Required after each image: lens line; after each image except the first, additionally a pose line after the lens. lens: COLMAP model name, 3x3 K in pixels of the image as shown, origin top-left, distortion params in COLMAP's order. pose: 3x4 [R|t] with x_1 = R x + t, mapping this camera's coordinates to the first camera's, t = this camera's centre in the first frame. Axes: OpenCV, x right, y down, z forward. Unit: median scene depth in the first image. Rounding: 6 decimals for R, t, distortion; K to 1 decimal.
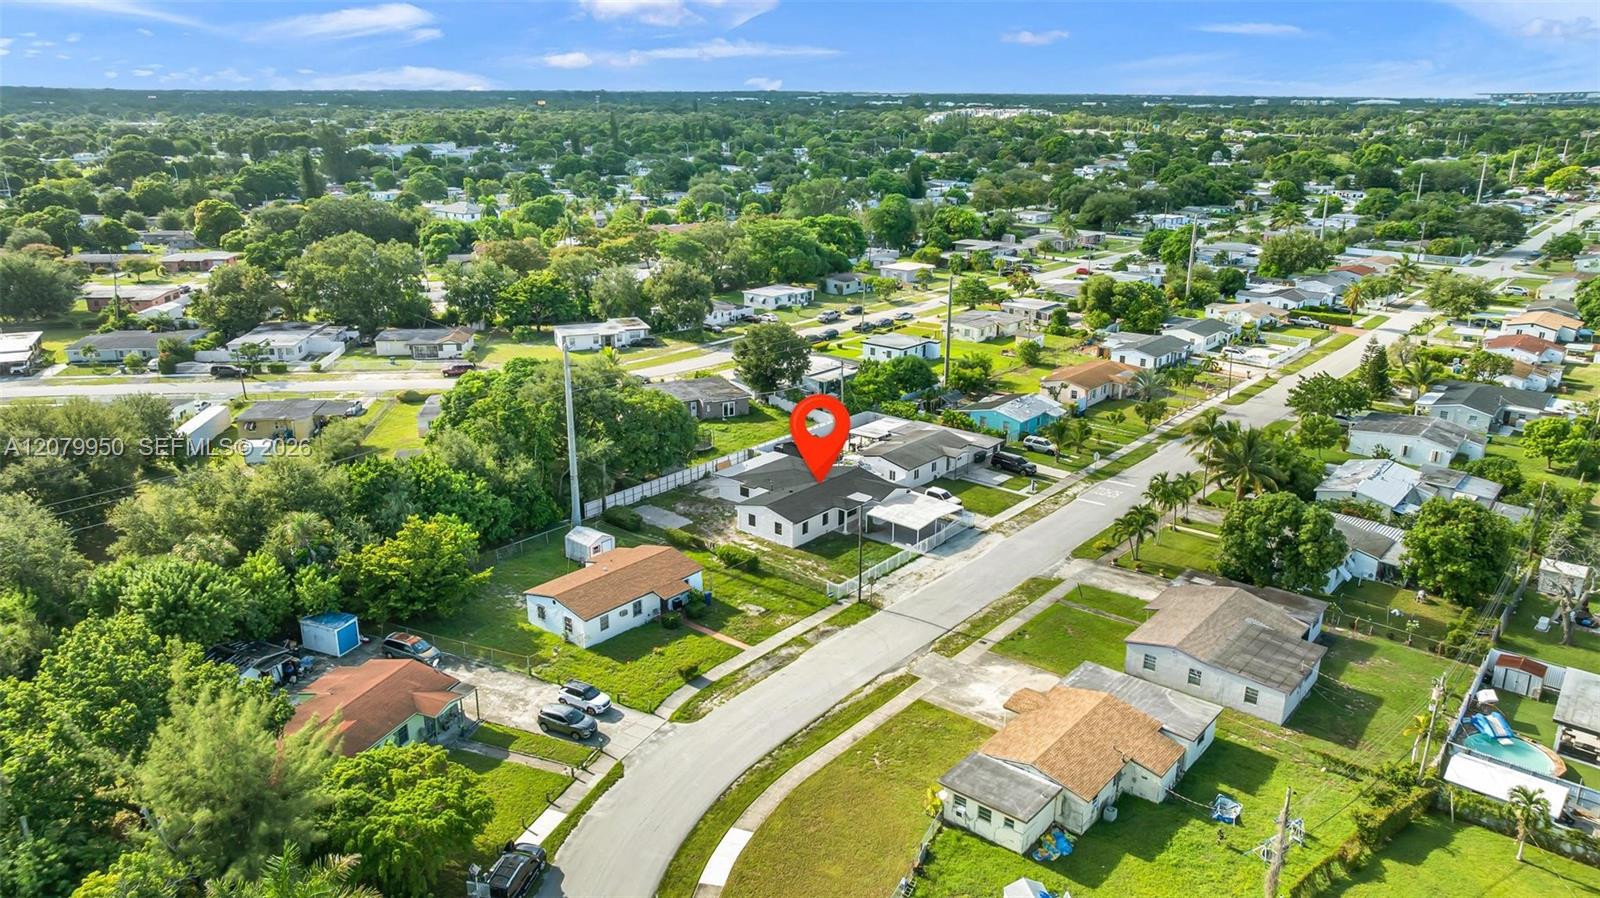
lens RADIAL K [[1124.0, 0, 800.0], [0, 1124.0, 449.0], [0, 0, 1]] dist [-0.015185, -0.003268]
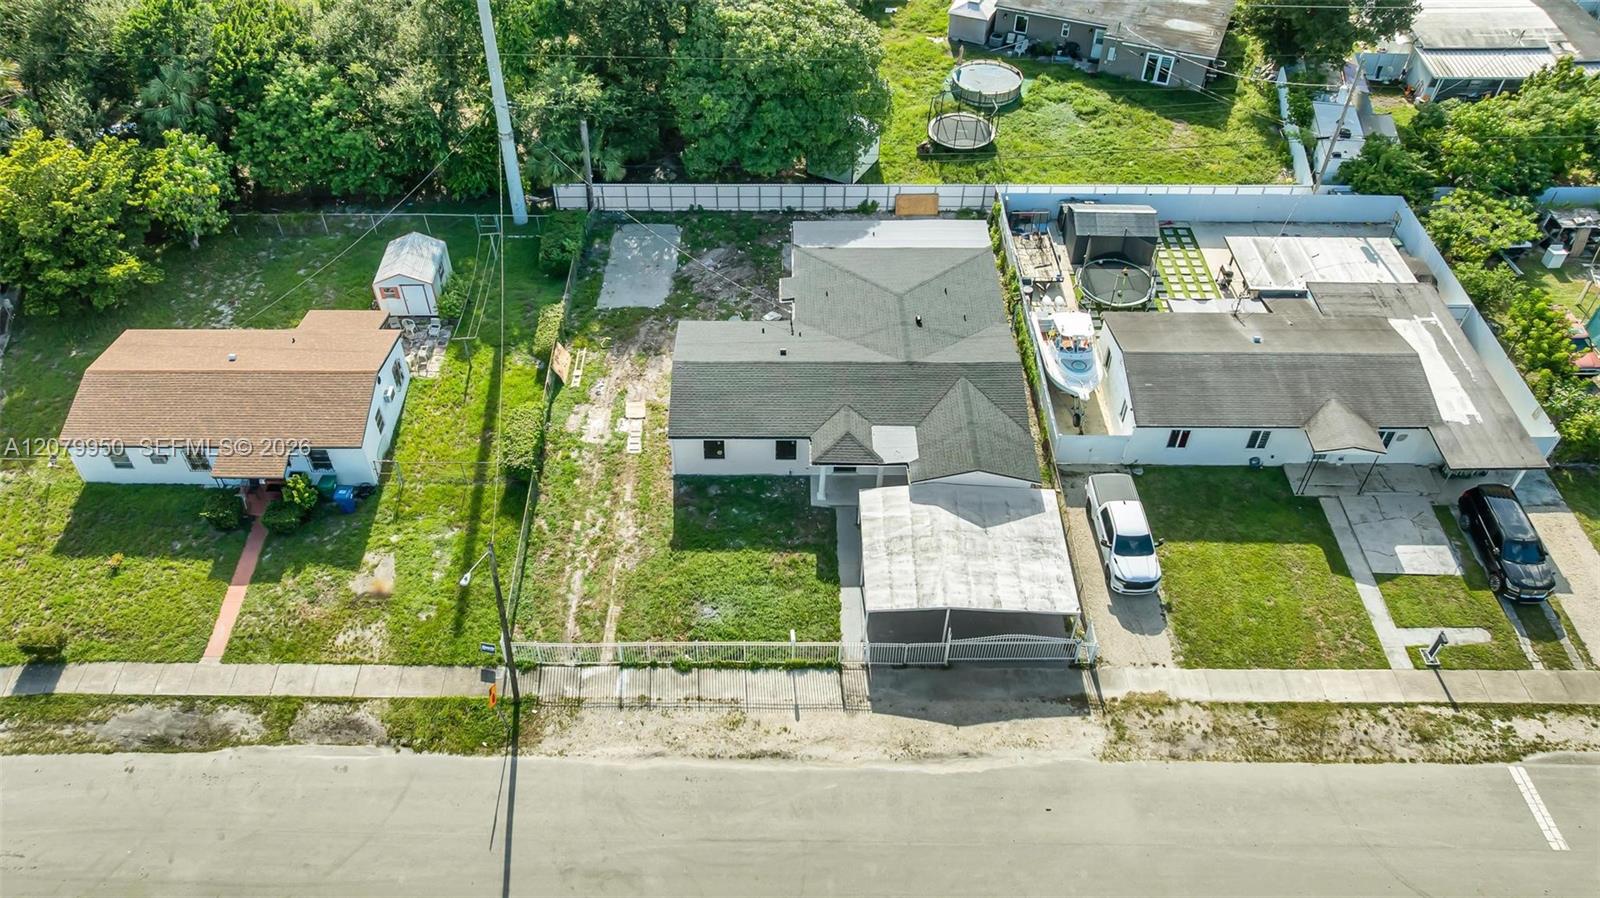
lens RADIAL K [[1196.1, 0, 744.9], [0, 1196.1, 459.1], [0, 0, 1]] dist [-0.010509, -0.010255]
pose [[0.625777, 0.541803, -0.561117, 0.273548], [-0.223049, 0.813639, 0.536881, -0.180180], [0.747431, -0.210811, 0.630005, 0.682787]]
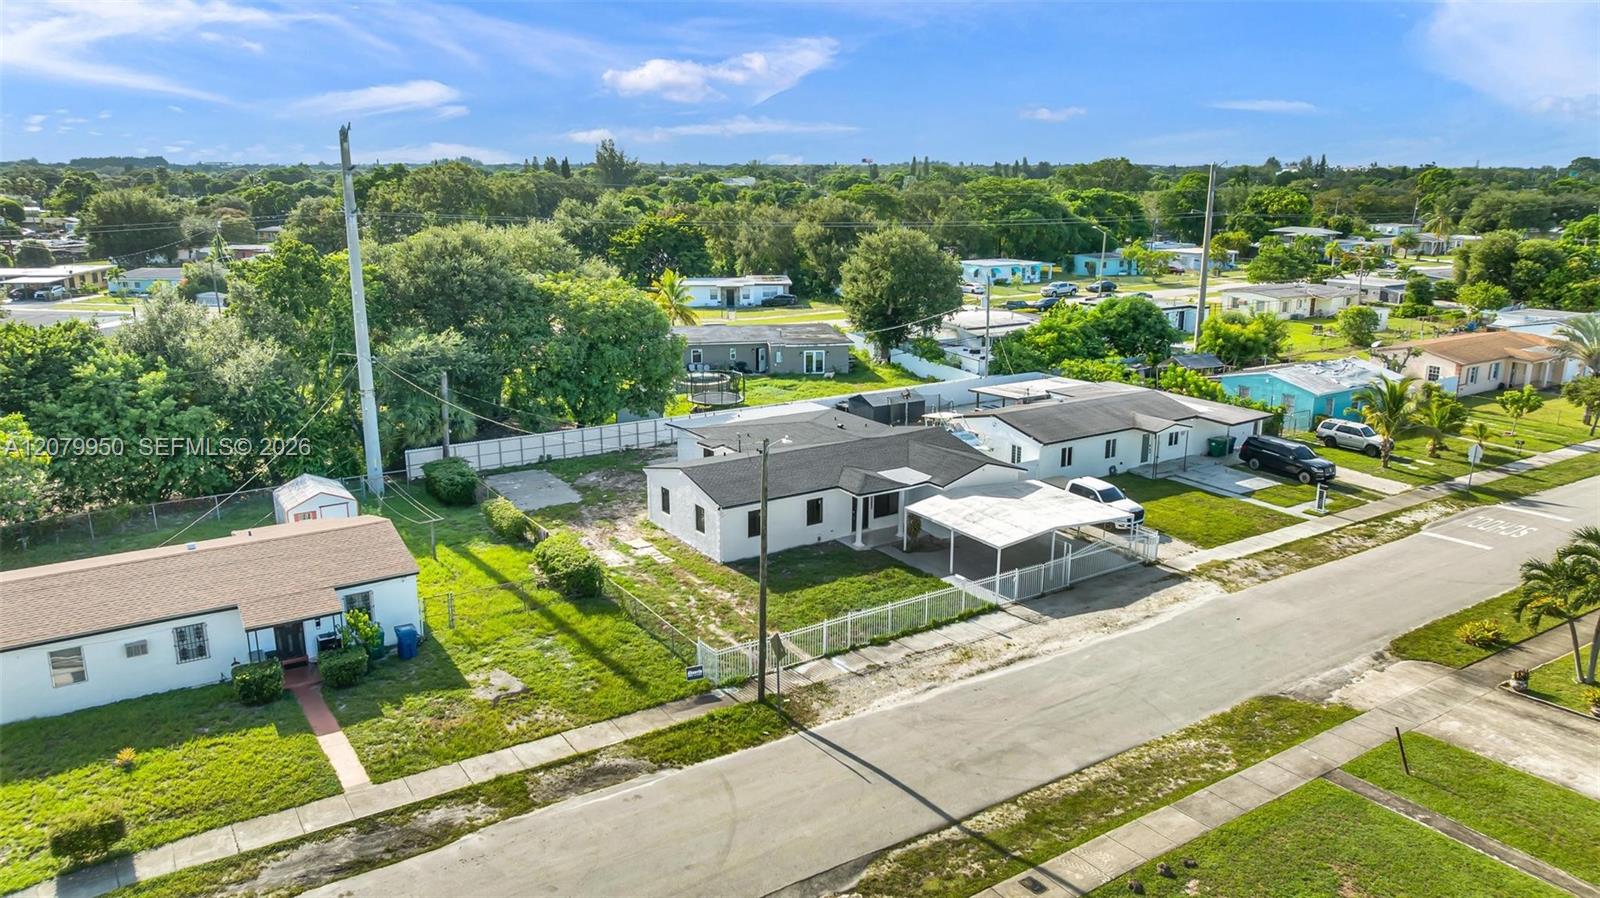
lens RADIAL K [[1124.0, 0, 800.0], [0, 1124.0, 449.0], [0, 0, 1]] dist [-0.015185, -0.003268]
pose [[0.957171, 0.068302, -0.281351, 0.143539], [-0.085919, 0.995009, -0.050749, 0.059855], [0.276480, 0.072749, 0.958262, 0.544163]]
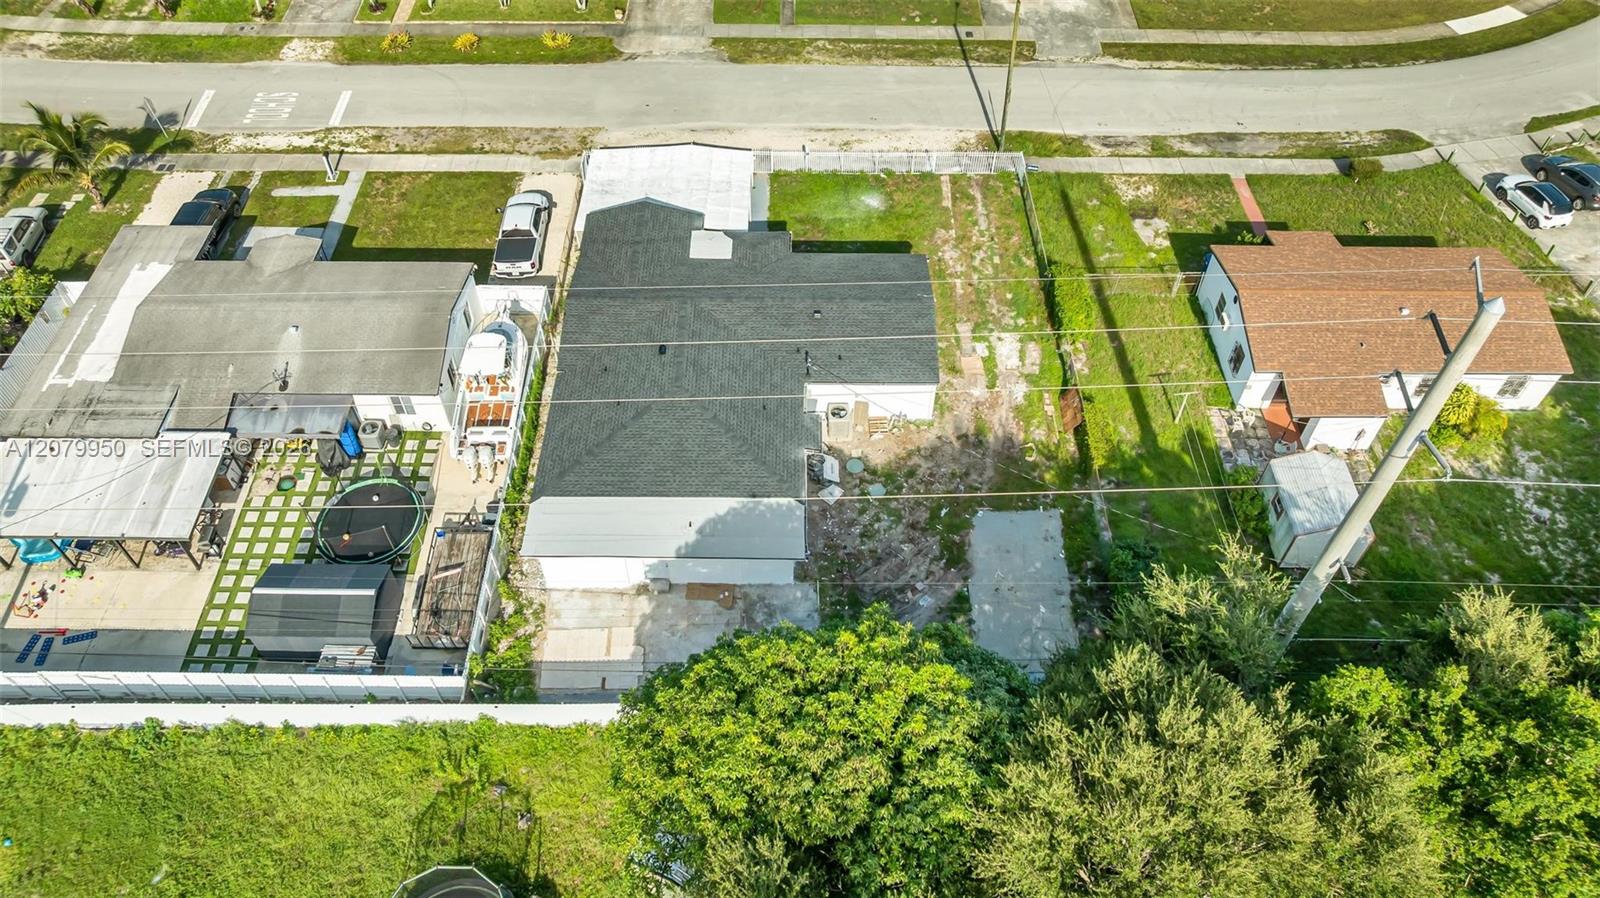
lens RADIAL K [[1124.0, 0, 800.0], [0, 1124.0, 449.0], [0, 0, 1]] dist [-0.015185, -0.003268]
pose [[-0.641517, -0.598563, 0.479769, -0.233034], [0.220521, 0.455127, 0.862687, -0.299331], [-0.734729, 0.659228, -0.159976, 1.108392]]
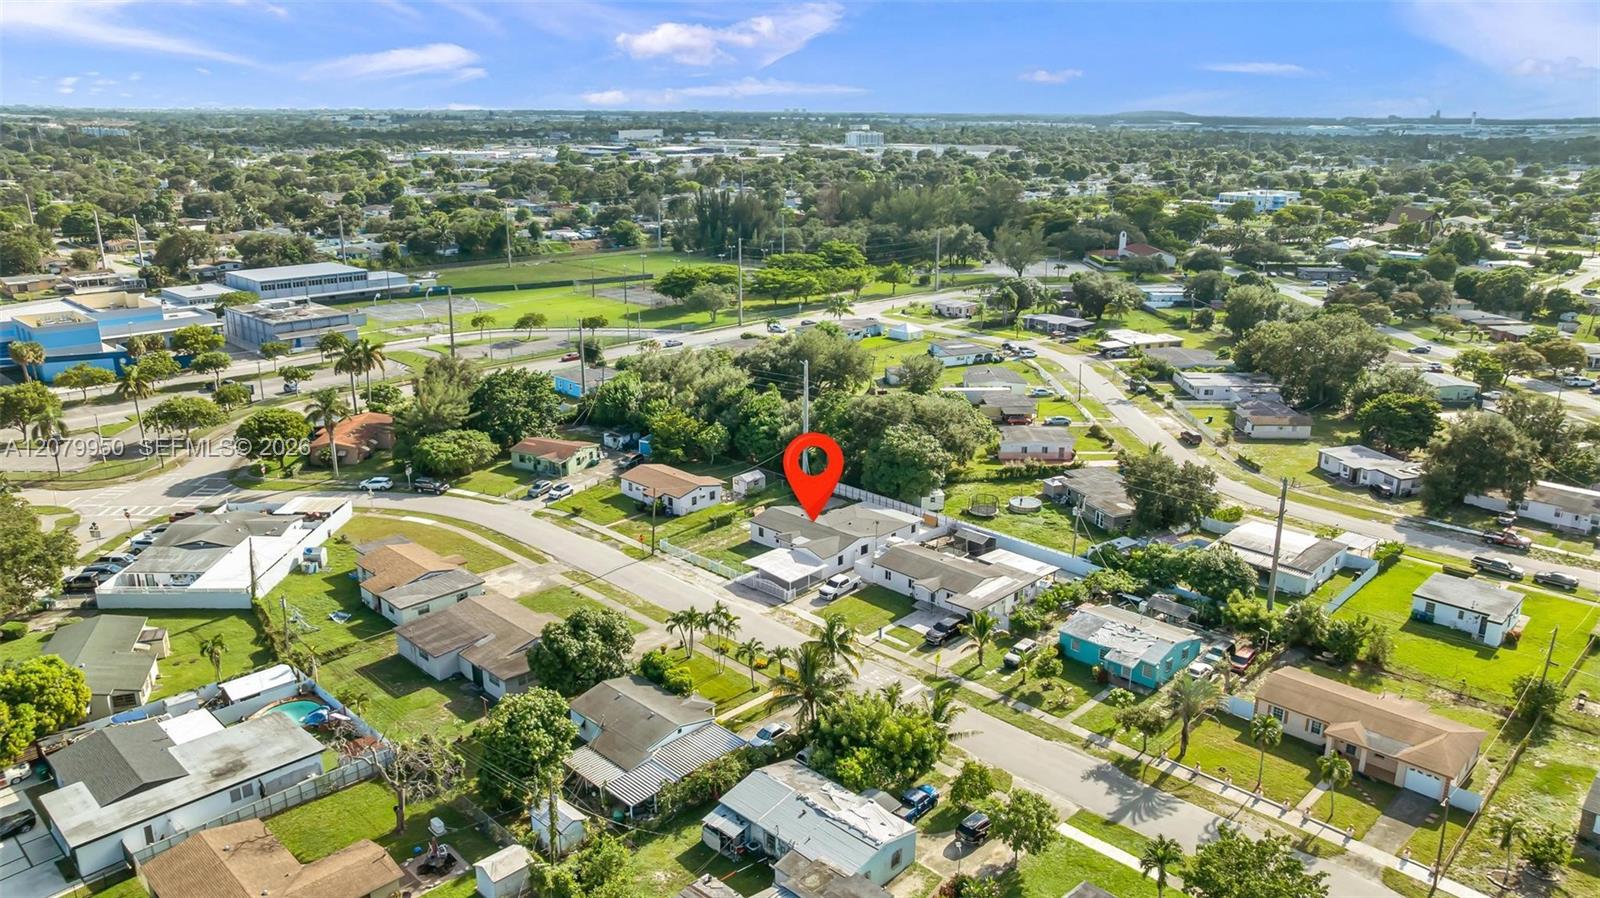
lens RADIAL K [[1124.0, 0, 800.0], [0, 1124.0, 449.0], [0, 0, 1]] dist [-0.015185, -0.003268]
pose [[-0.082418, 0.282153, -0.955823, 1.176845], [-0.307091, 0.905228, 0.293697, -0.399257], [0.948105, 0.317730, 0.012040, 0.962844]]
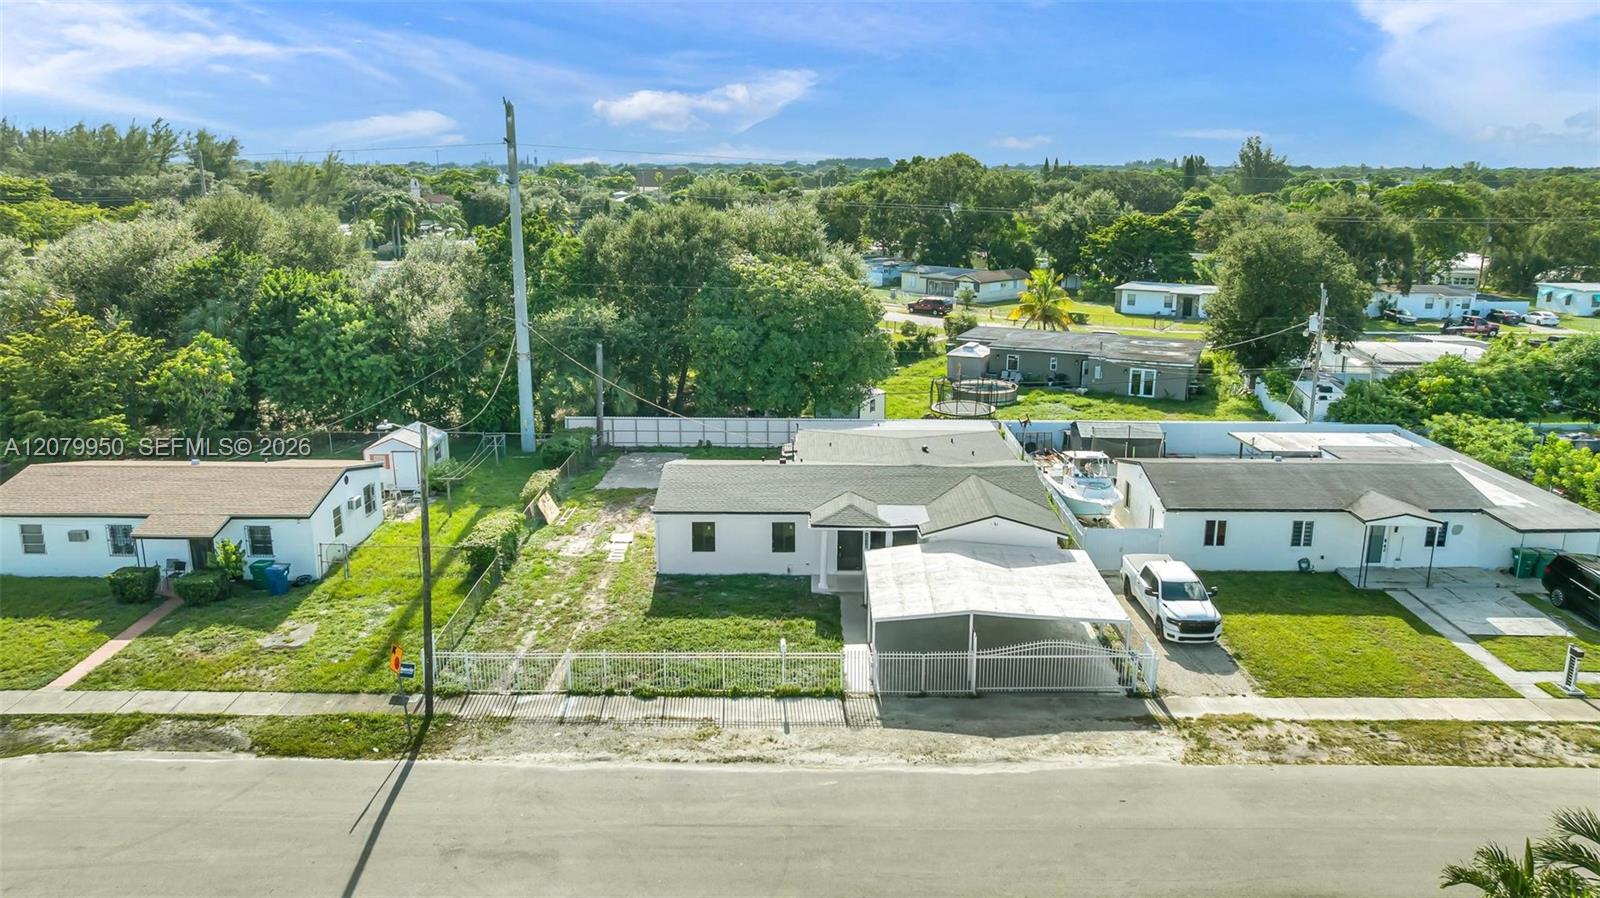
lens RADIAL K [[1135.9, 0, 800.0], [0, 1135.9, 449.0], [0, 0, 1]] dist [-0.022725, 0.007823]
pose [[0.634374, 0.184284, -0.750739, 0.316278], [-0.235165, 0.971145, 0.039673, 0.014671], [0.736387, 0.151380, 0.659407, 0.726164]]
